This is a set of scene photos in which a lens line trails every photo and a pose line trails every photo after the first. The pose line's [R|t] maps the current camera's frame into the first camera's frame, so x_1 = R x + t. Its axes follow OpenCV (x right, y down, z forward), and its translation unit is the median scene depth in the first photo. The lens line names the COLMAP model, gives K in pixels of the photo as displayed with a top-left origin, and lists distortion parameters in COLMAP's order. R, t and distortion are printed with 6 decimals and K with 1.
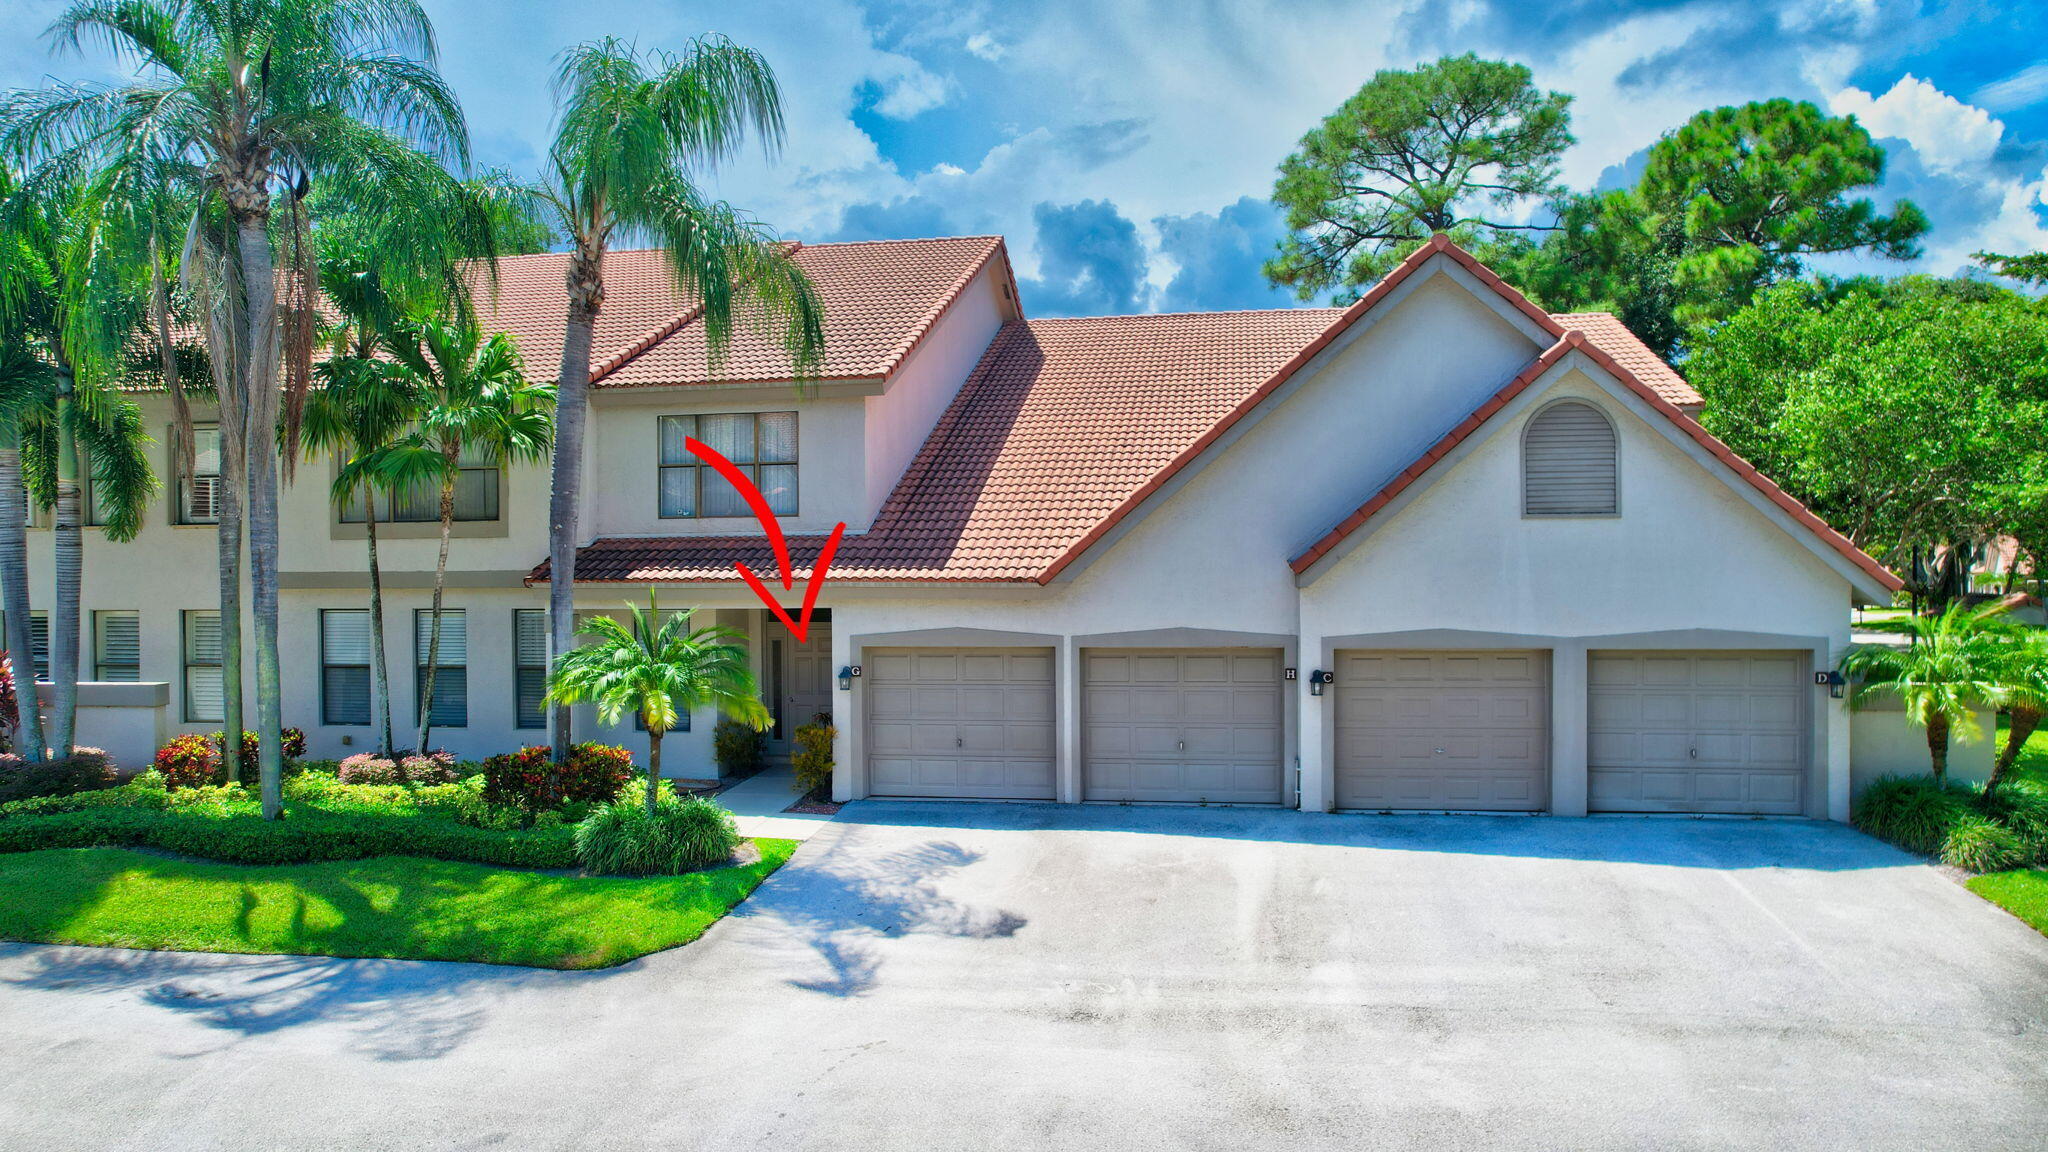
lens RADIAL K [[1363.2, 0, 1024.0], [0, 1363.2, 576.0], [0, 0, 1]] dist [-0.075686, 0.065965]
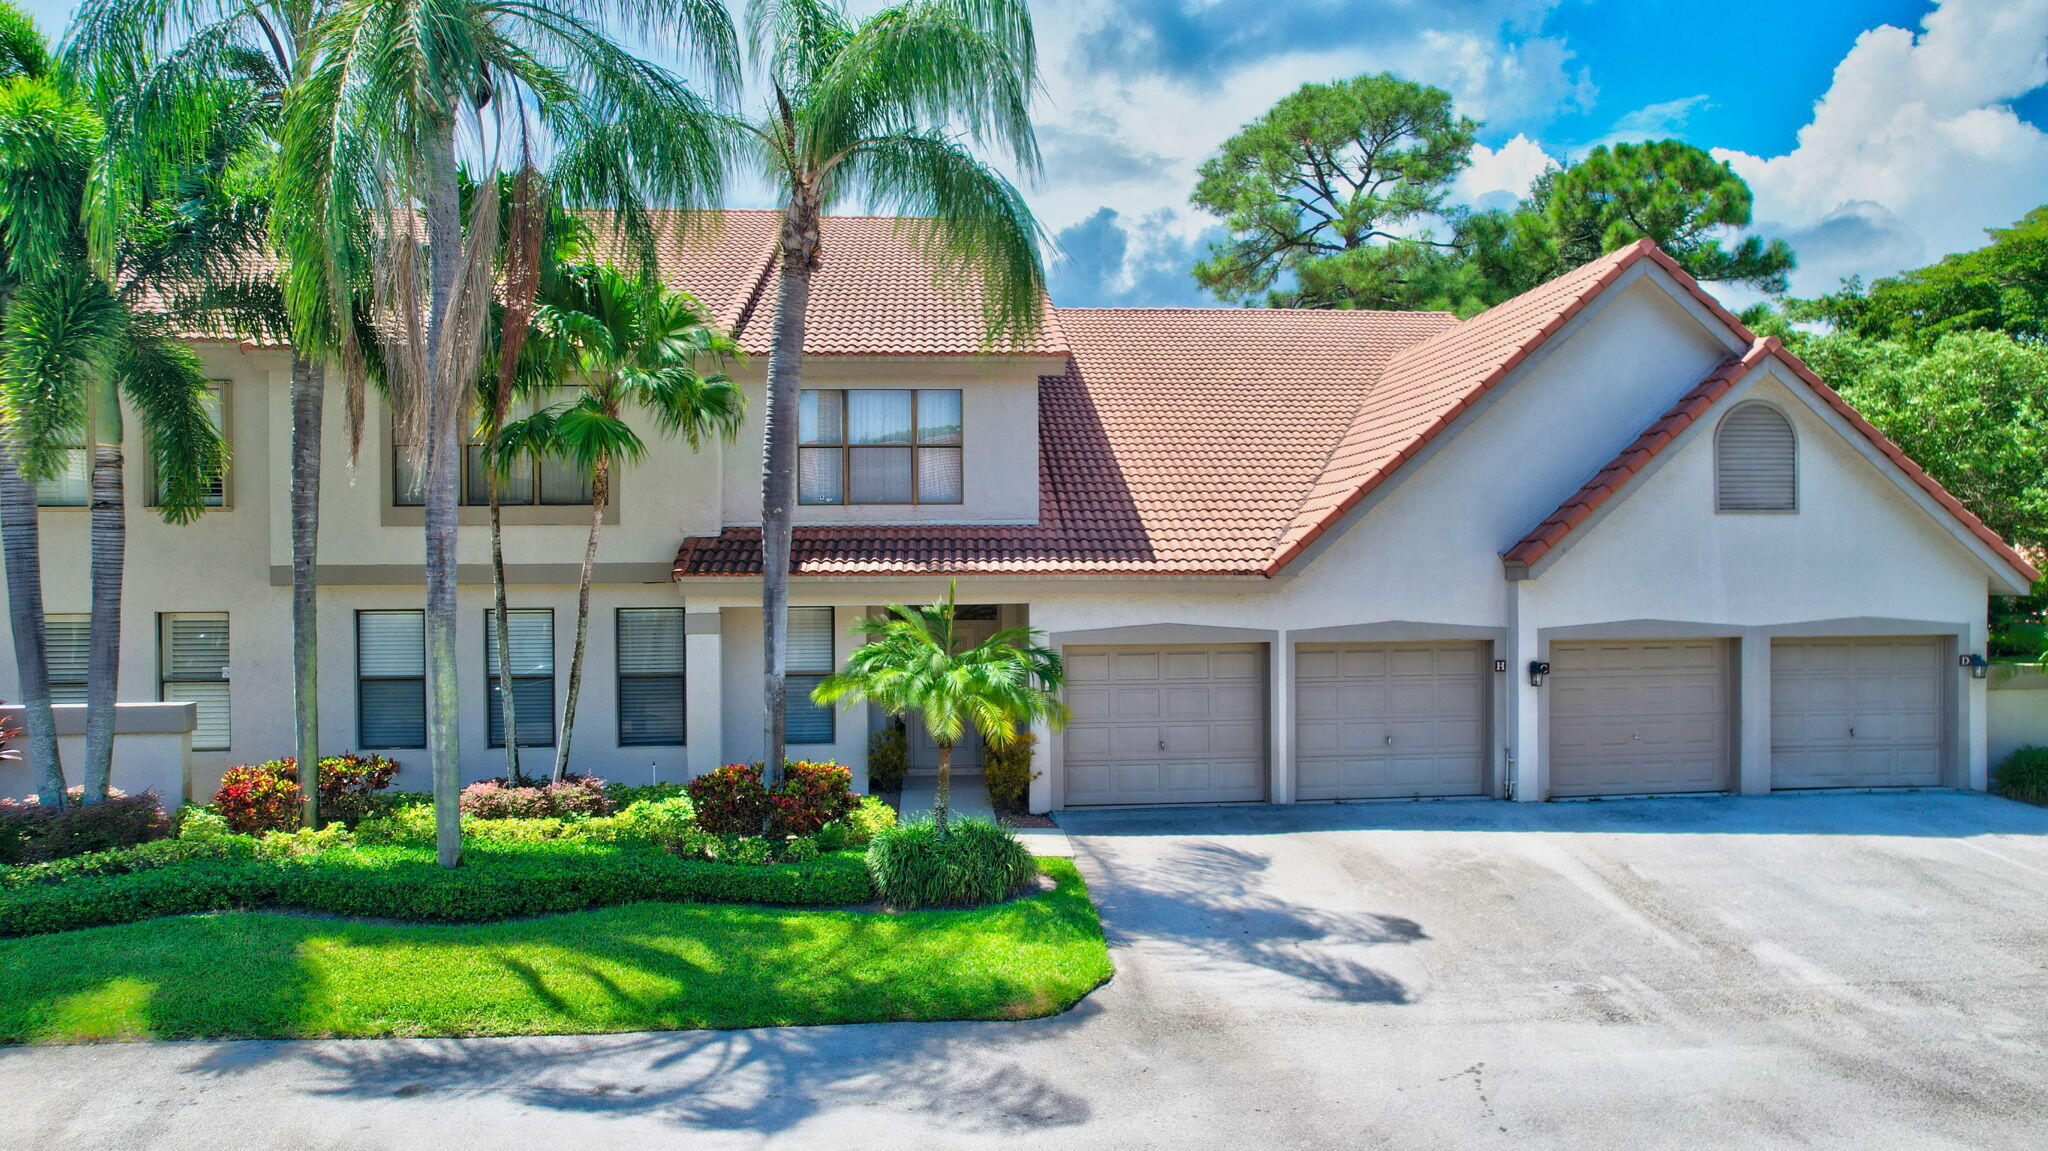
lens RADIAL K [[1363.2, 0, 1024.0], [0, 1363.2, 575.5], [0, 0, 1]] dist [-0.075686, 0.065965]
pose [[0.969630, -0.000528, 0.244577, -0.399150], [0.001367, 0.999994, -0.003261, 0.008046], [-0.244573, 0.003496, 0.969624, 0.115433]]
